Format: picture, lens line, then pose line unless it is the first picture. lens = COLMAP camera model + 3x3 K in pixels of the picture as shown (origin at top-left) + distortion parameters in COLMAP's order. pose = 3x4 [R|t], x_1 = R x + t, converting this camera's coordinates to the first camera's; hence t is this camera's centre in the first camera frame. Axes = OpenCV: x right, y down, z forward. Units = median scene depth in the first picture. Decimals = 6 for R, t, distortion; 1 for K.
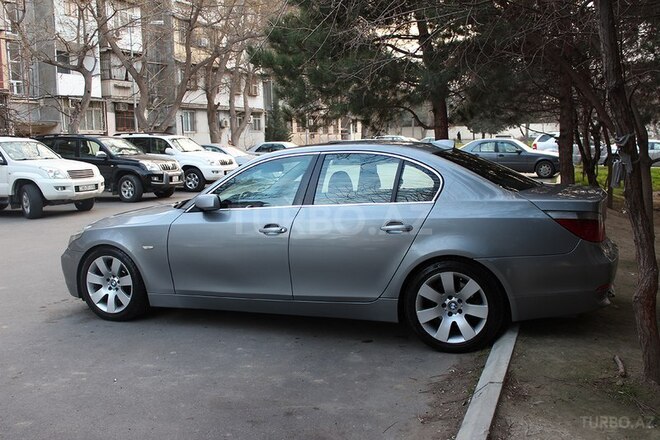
lens RADIAL K [[643.2, 0, 330.0], [0, 643.2, 220.0], [0, 0, 1]] dist [-0.077912, 0.006130]
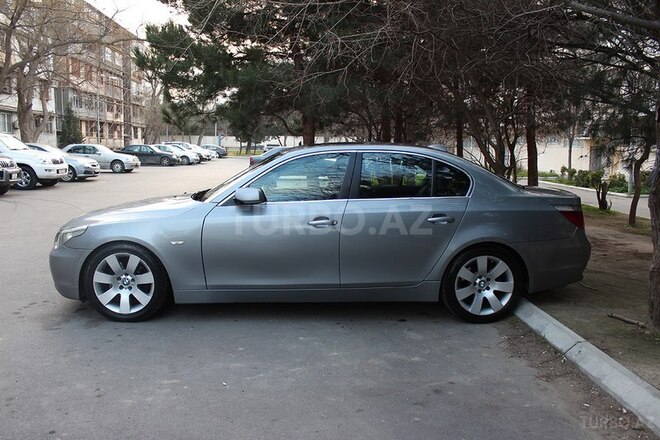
lens RADIAL K [[543.7, 0, 330.0], [0, 543.7, 220.0], [0, 0, 1]] dist [-0.103834, 0.006300]
pose [[0.914060, -0.008534, 0.405490, -0.436491], [0.006122, 0.999955, 0.007245, 0.005030], [-0.405534, -0.004140, 0.914071, 0.182352]]
